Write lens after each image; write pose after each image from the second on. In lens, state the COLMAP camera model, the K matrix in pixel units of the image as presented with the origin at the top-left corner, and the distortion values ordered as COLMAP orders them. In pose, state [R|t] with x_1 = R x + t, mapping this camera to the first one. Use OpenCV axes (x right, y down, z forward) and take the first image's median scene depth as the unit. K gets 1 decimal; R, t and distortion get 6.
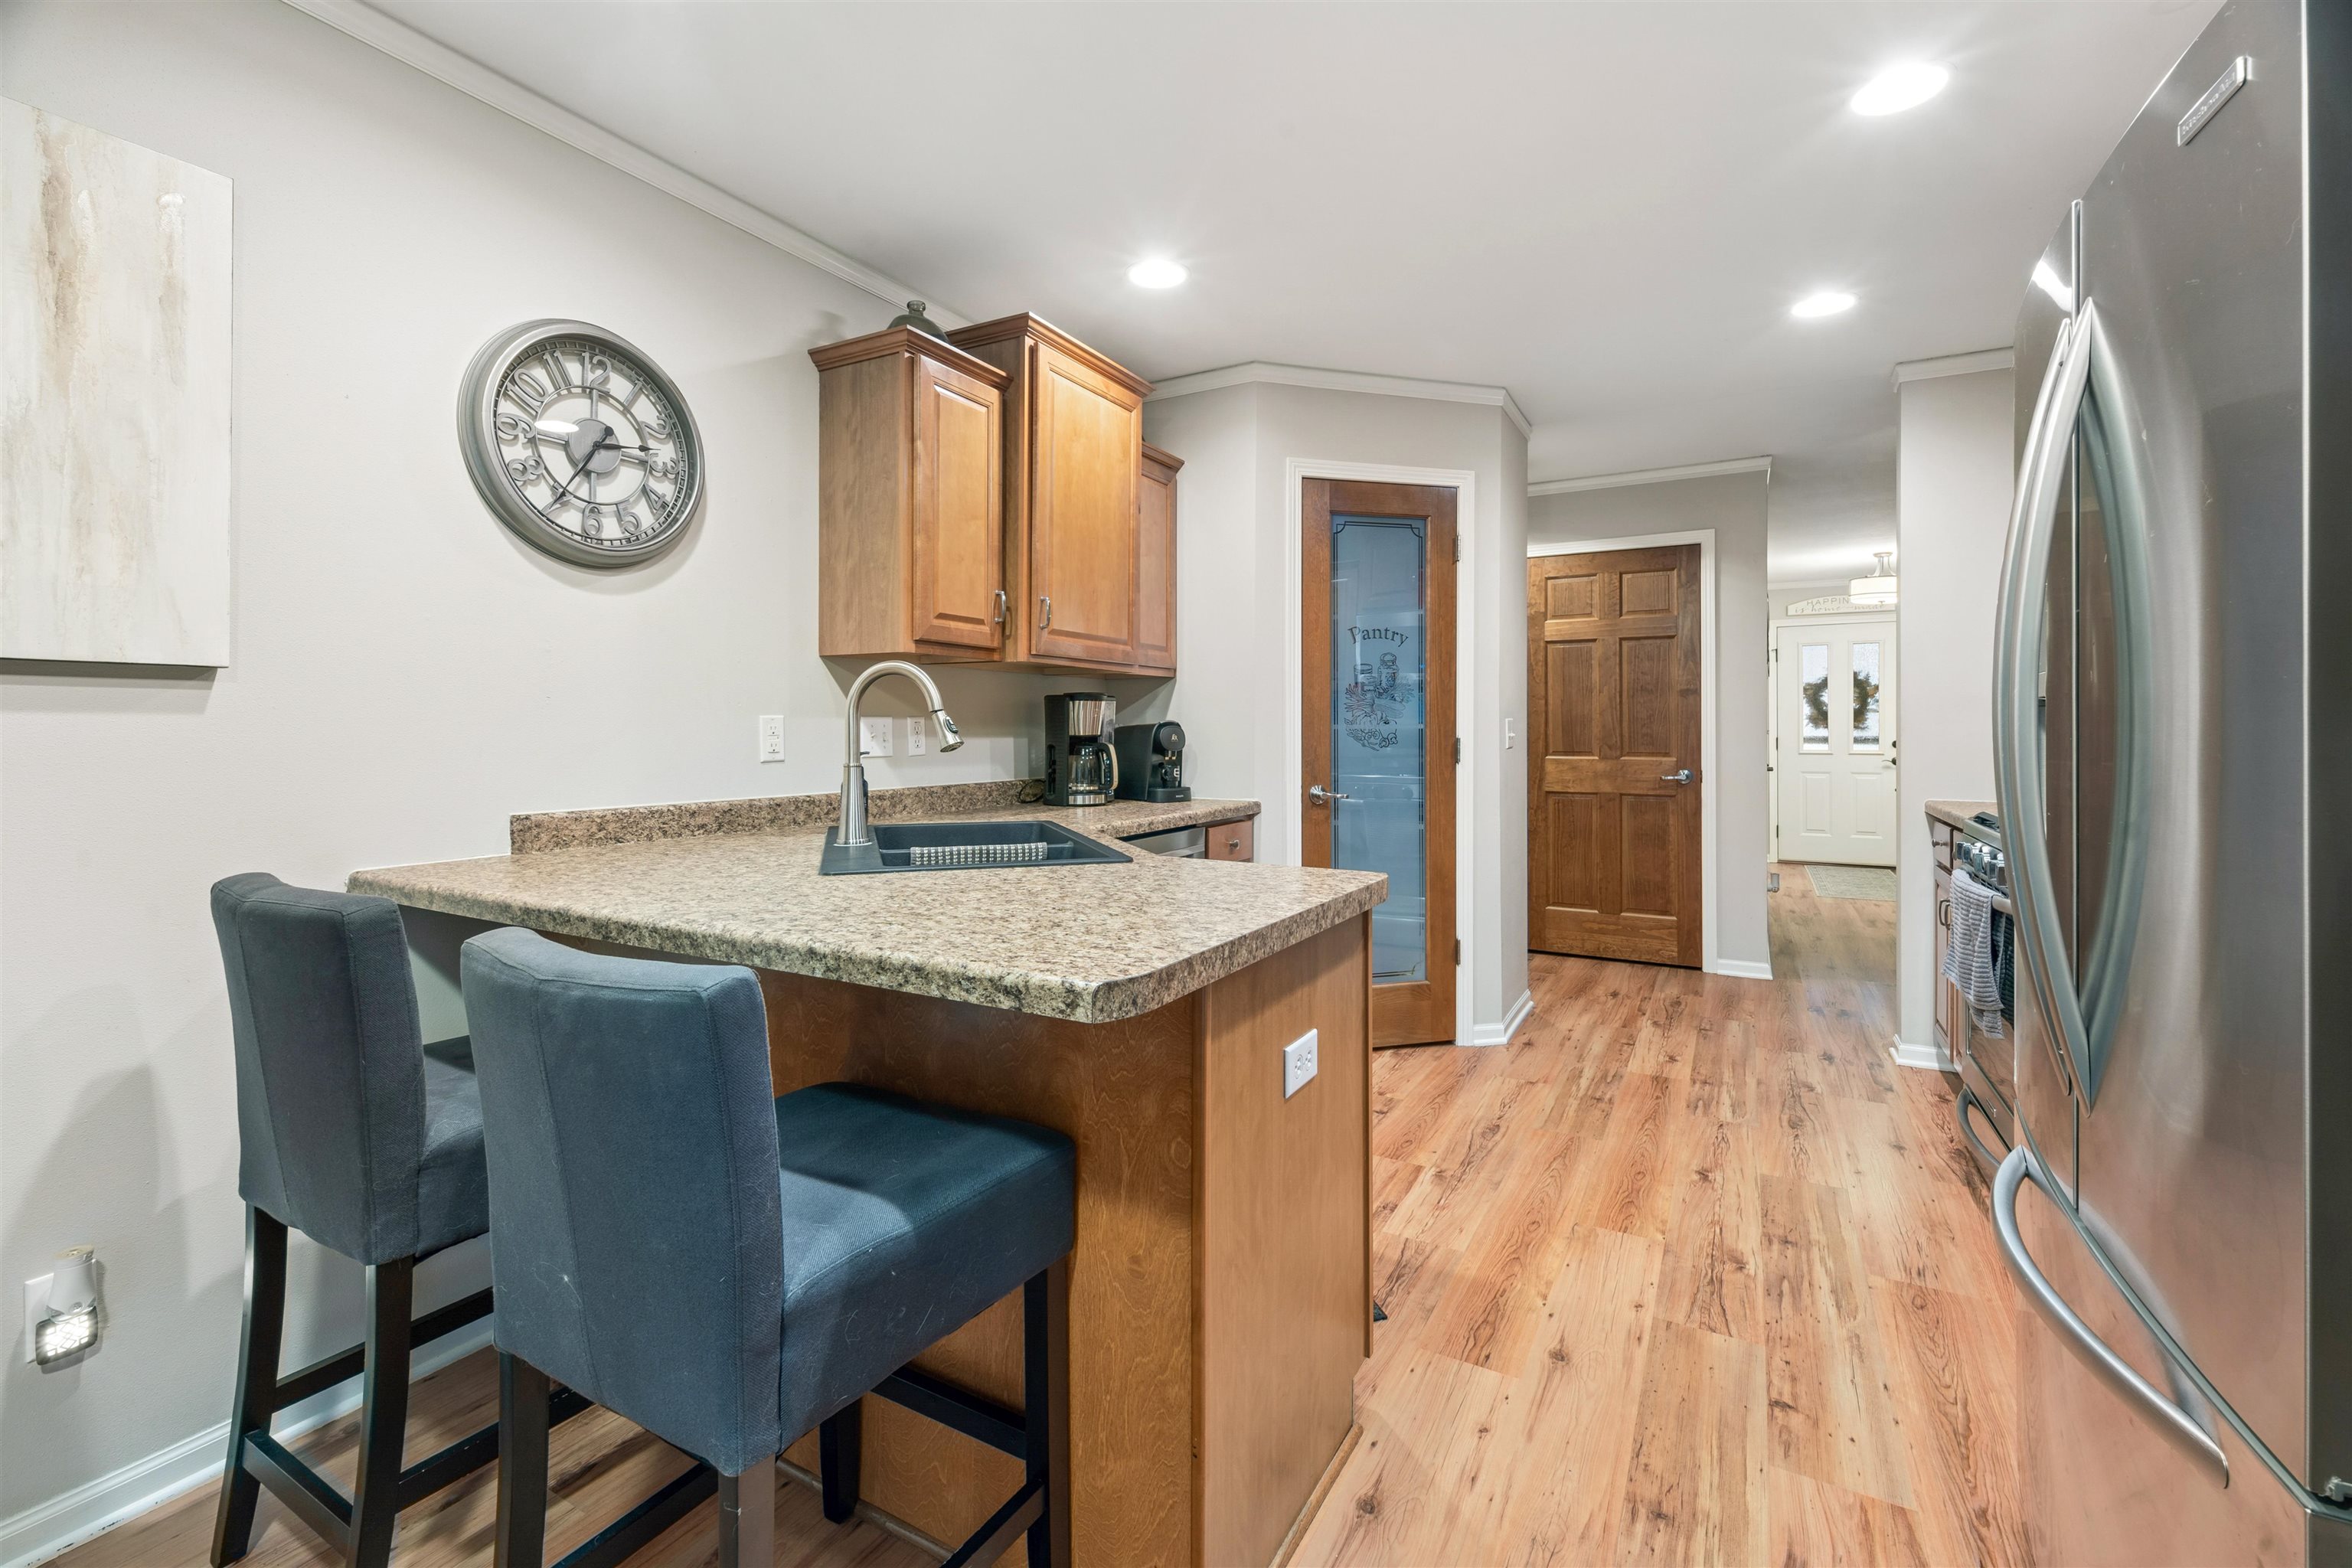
lens RADIAL K [[1009.3, 0, 1165.2], [0, 1009.3, 724.2], [0, 0, 1]] dist [0.014323, -0.009538]
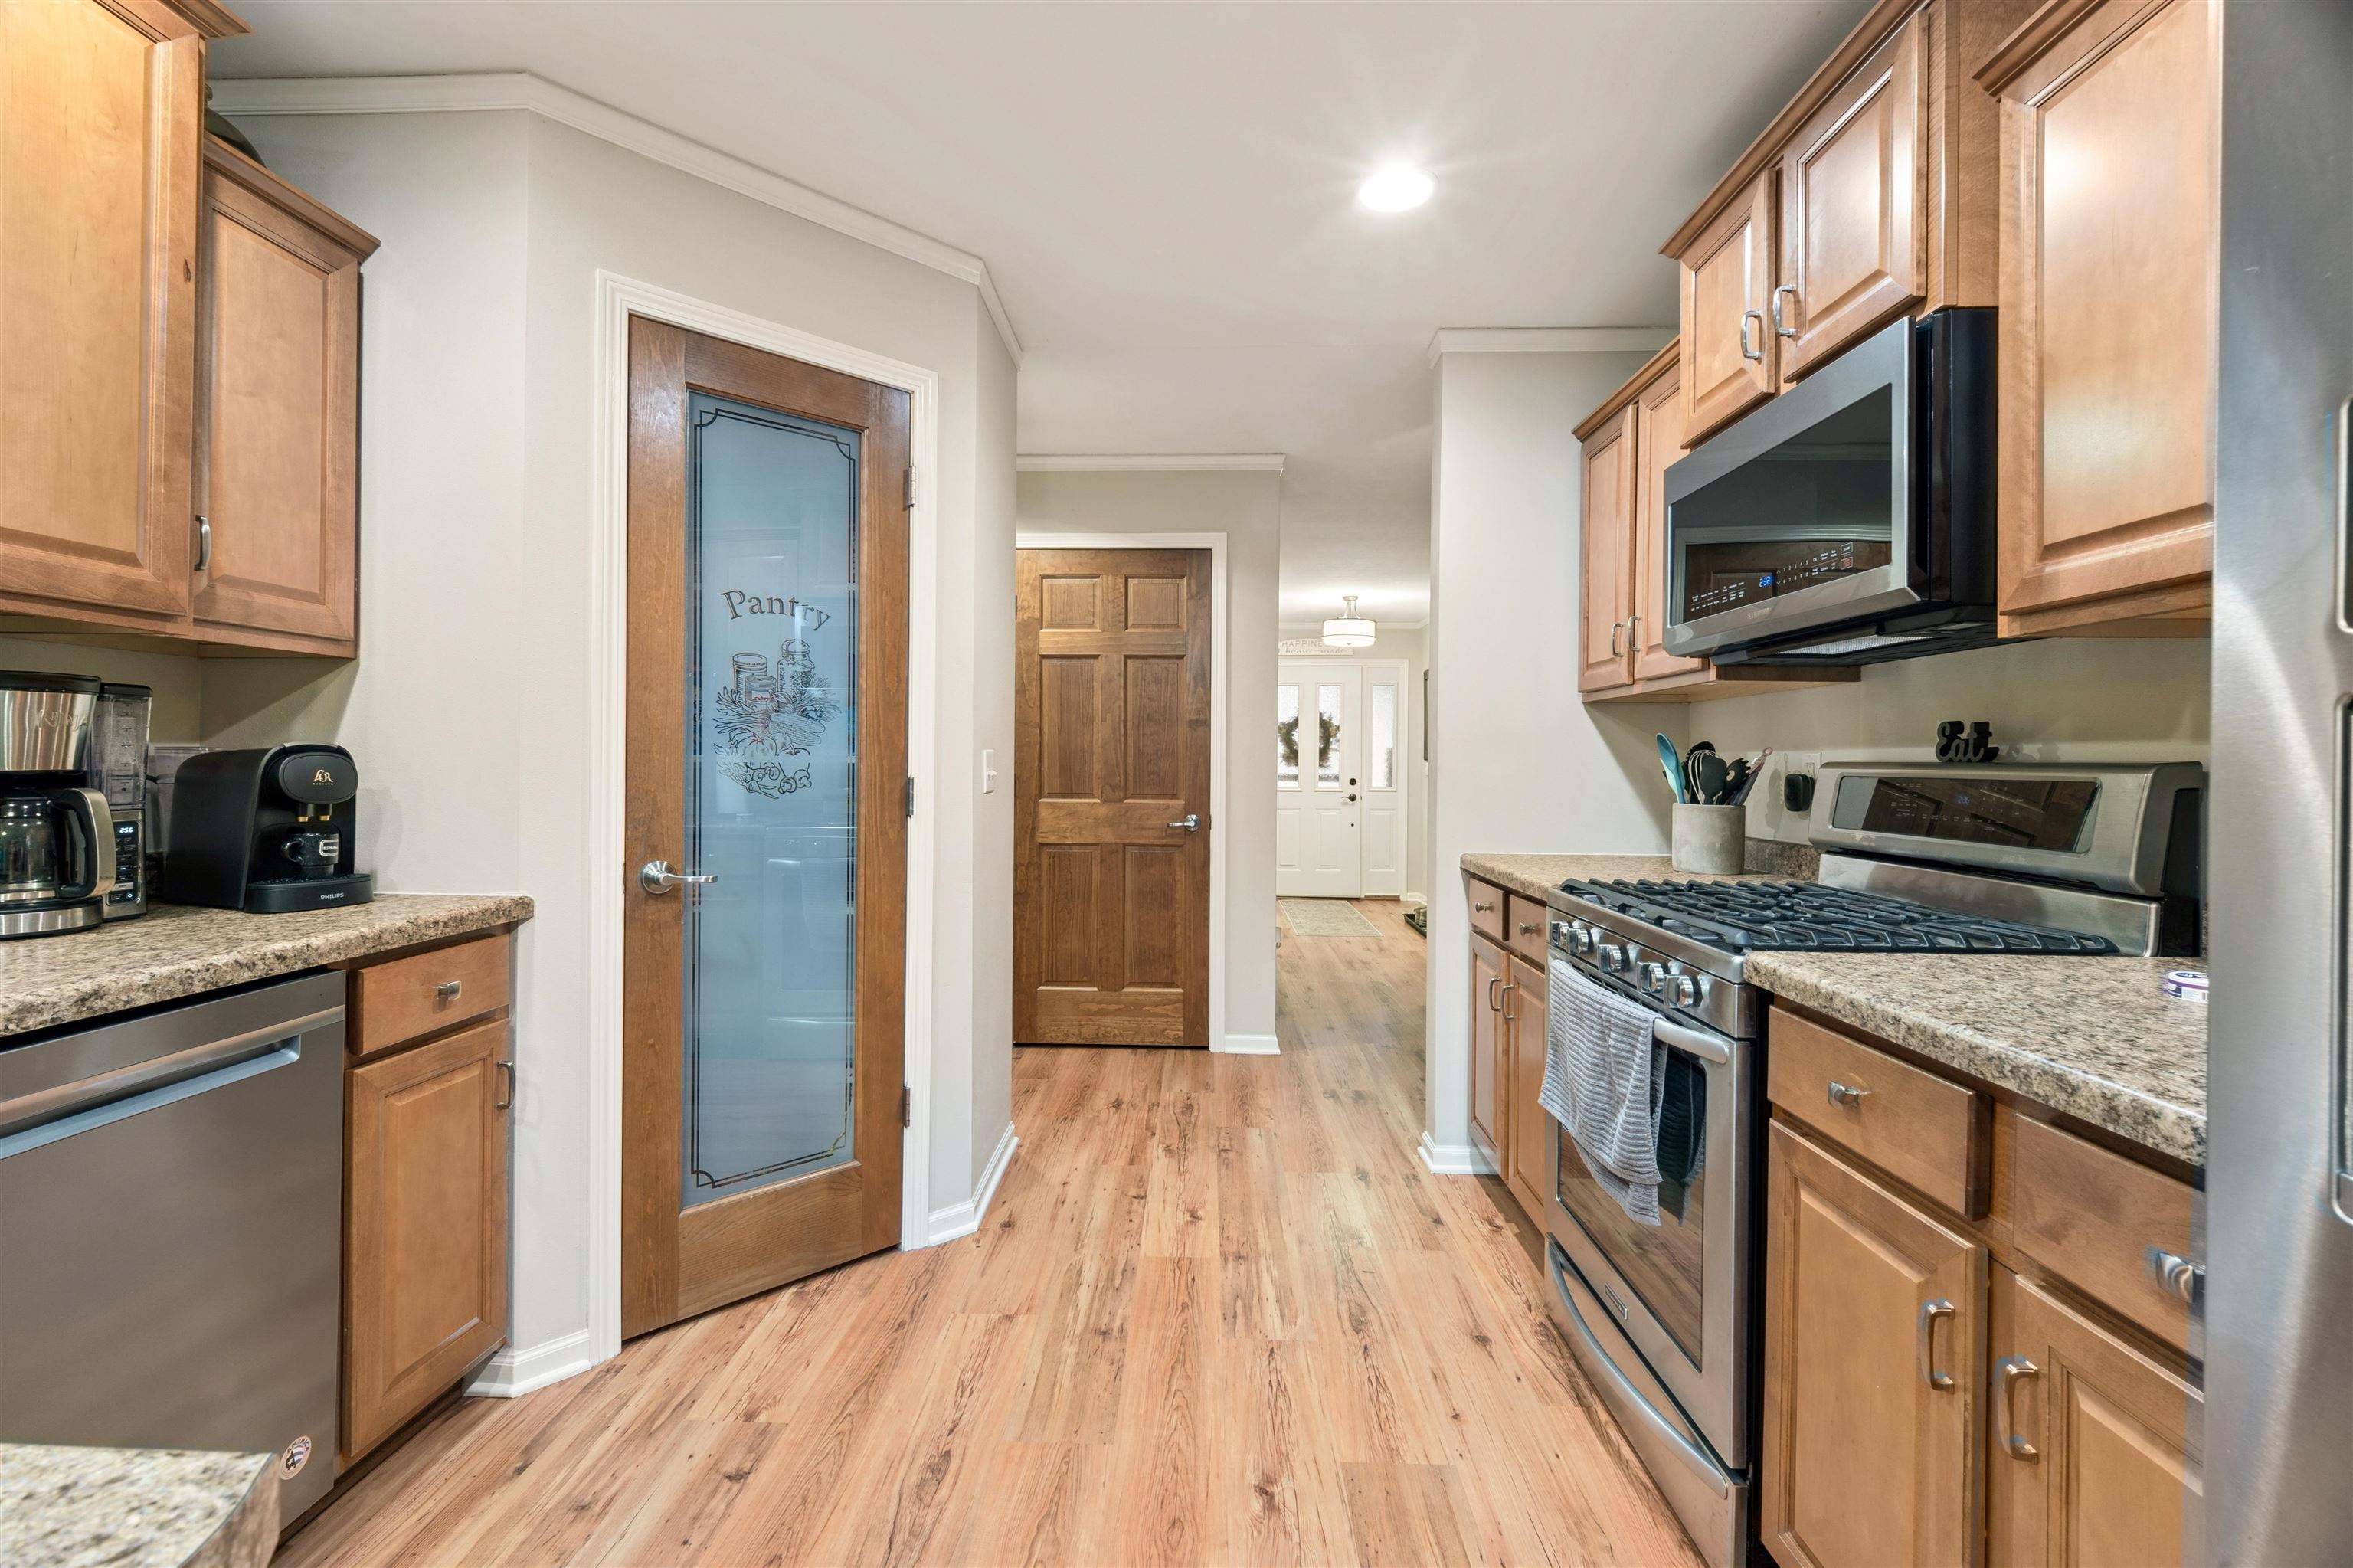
lens RADIAL K [[1016.2, 0, 1163.9], [0, 1016.2, 766.7], [0, 0, 1]] dist [-0.000038, -0.000171]
pose [[0.888173, 0.006481, 0.459463, 0.158335], [-0.009751, 0.999941, 0.004743, 0.002023], [-0.459405, -0.008693, 0.888184, 0.404103]]
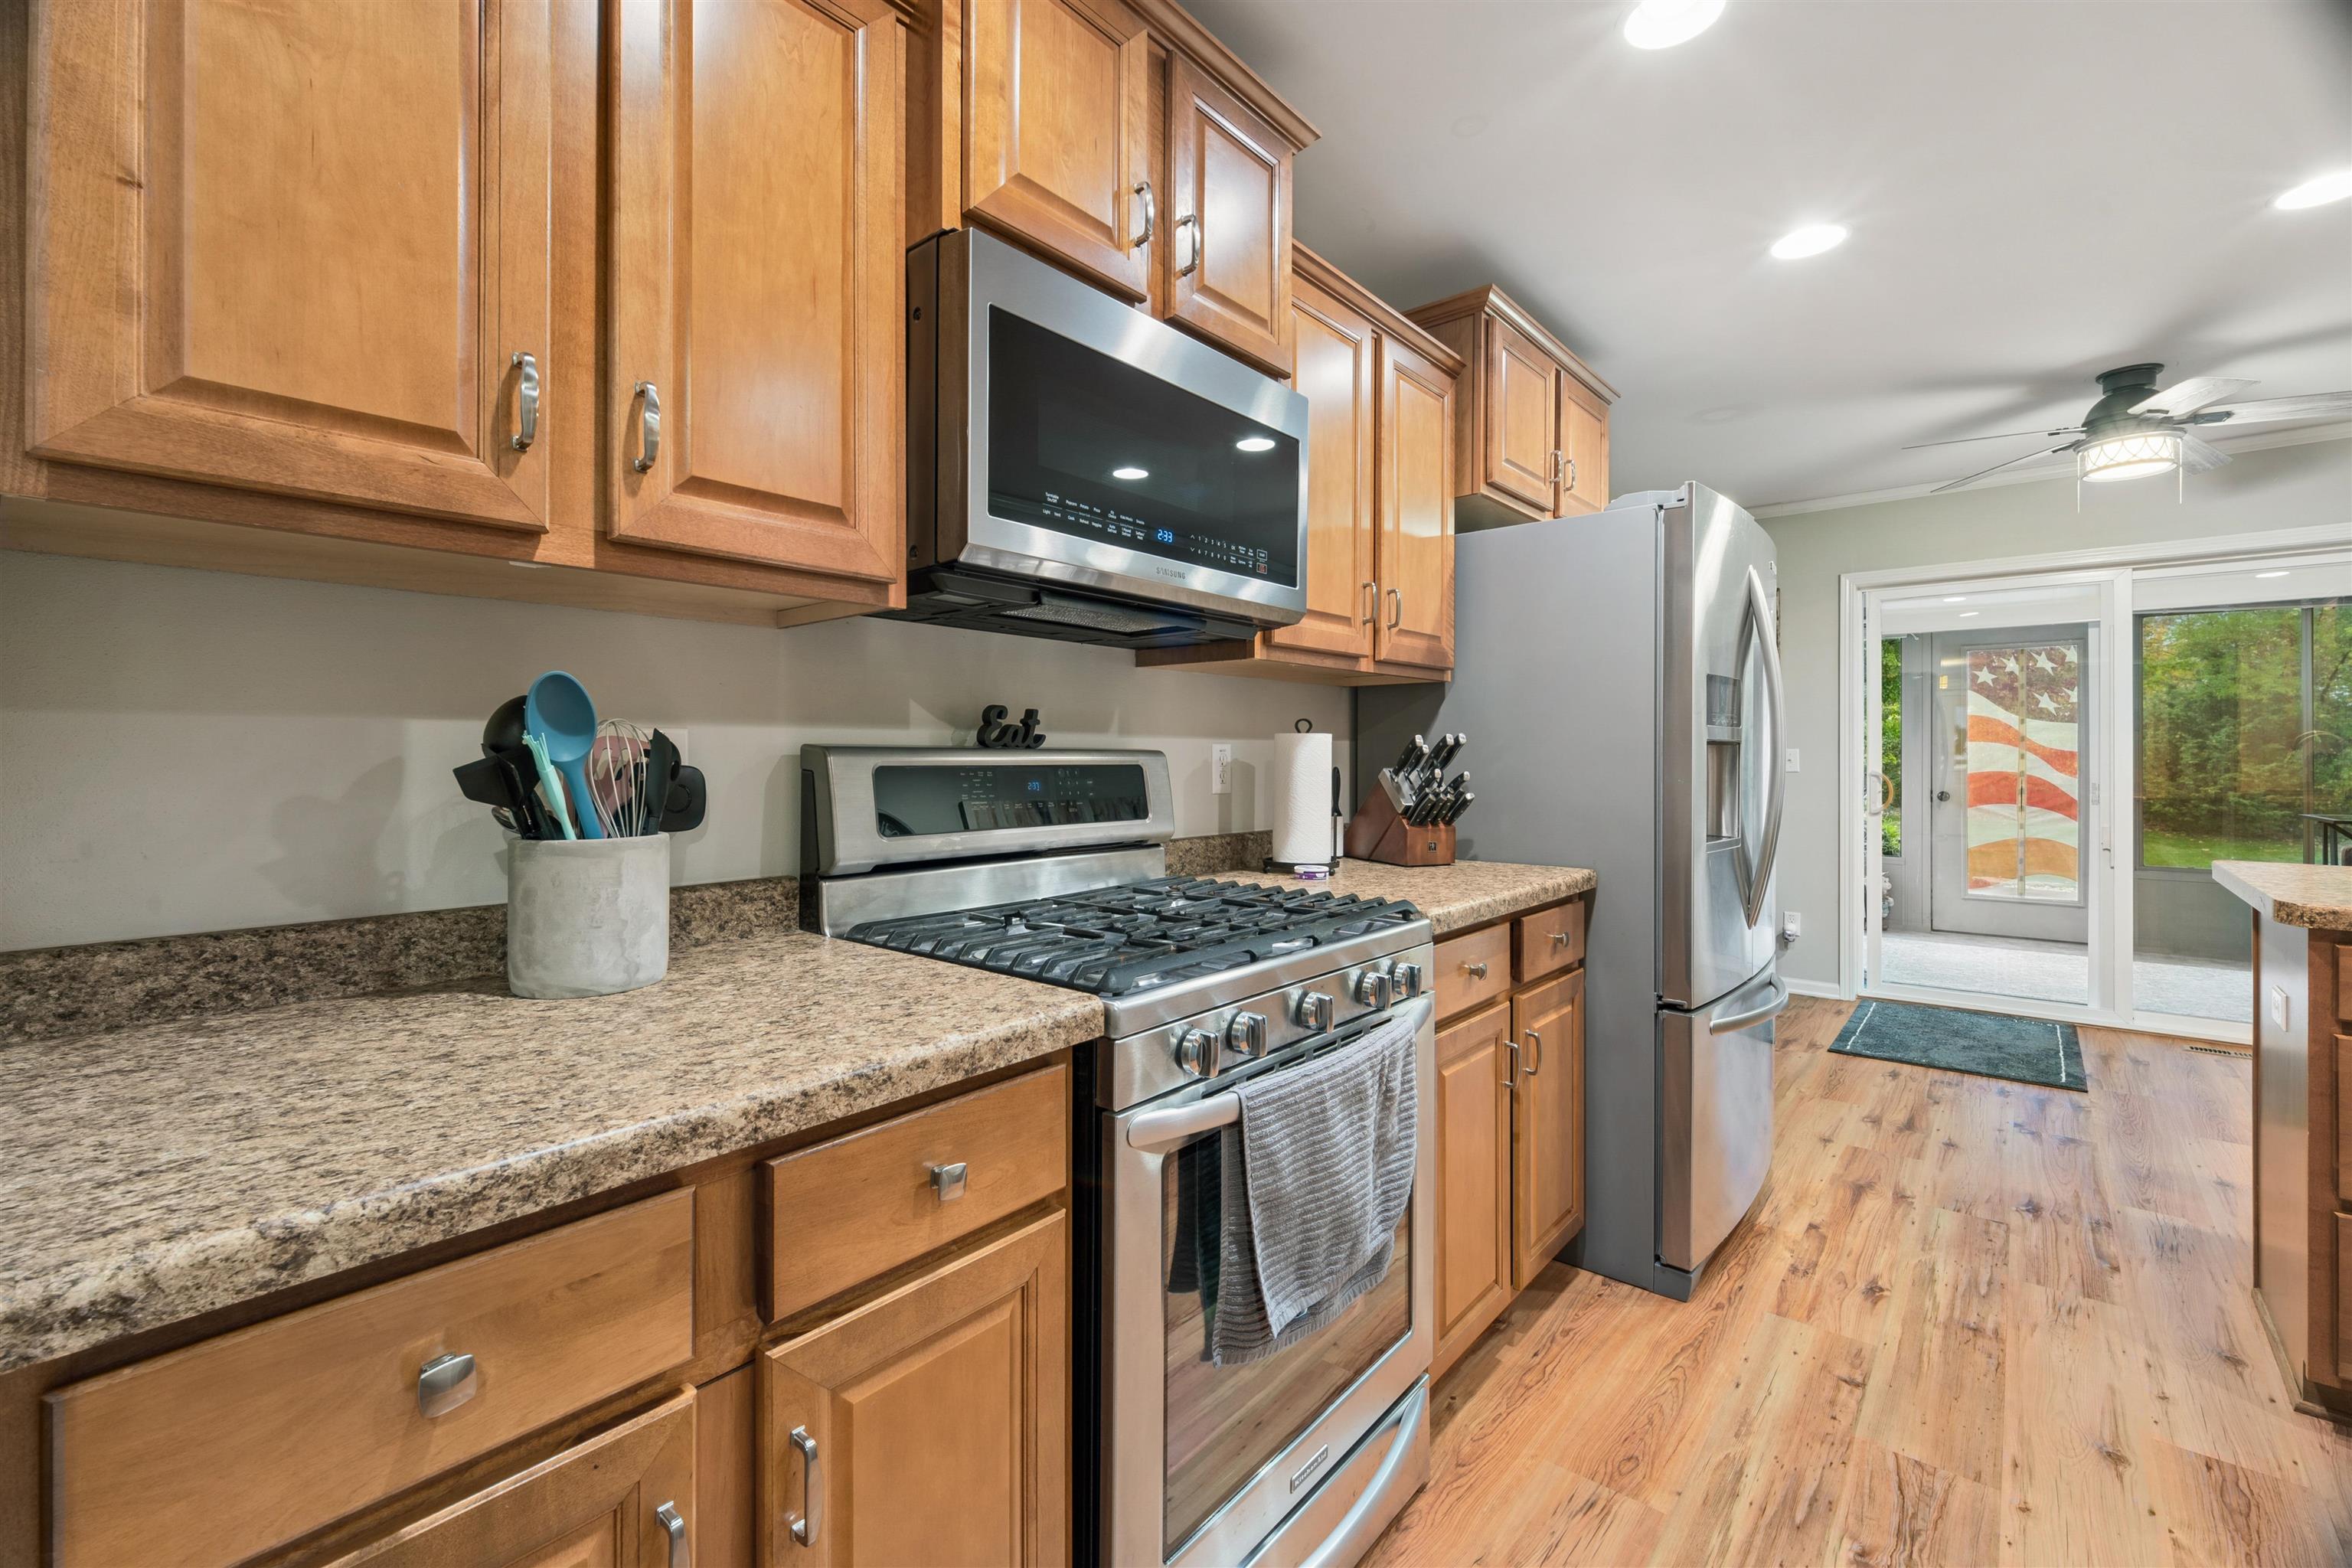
lens RADIAL K [[994.9, 0, 1167.0], [0, 994.9, 754.8], [0, 0, 1]] dist [0.001540, -0.000375]
pose [[-0.981644, -0.000920, 0.190722, 0.615603], [-0.001569, 0.999993, -0.003251, 0.004493], [-0.190718, -0.003490, -0.981639, 1.196225]]
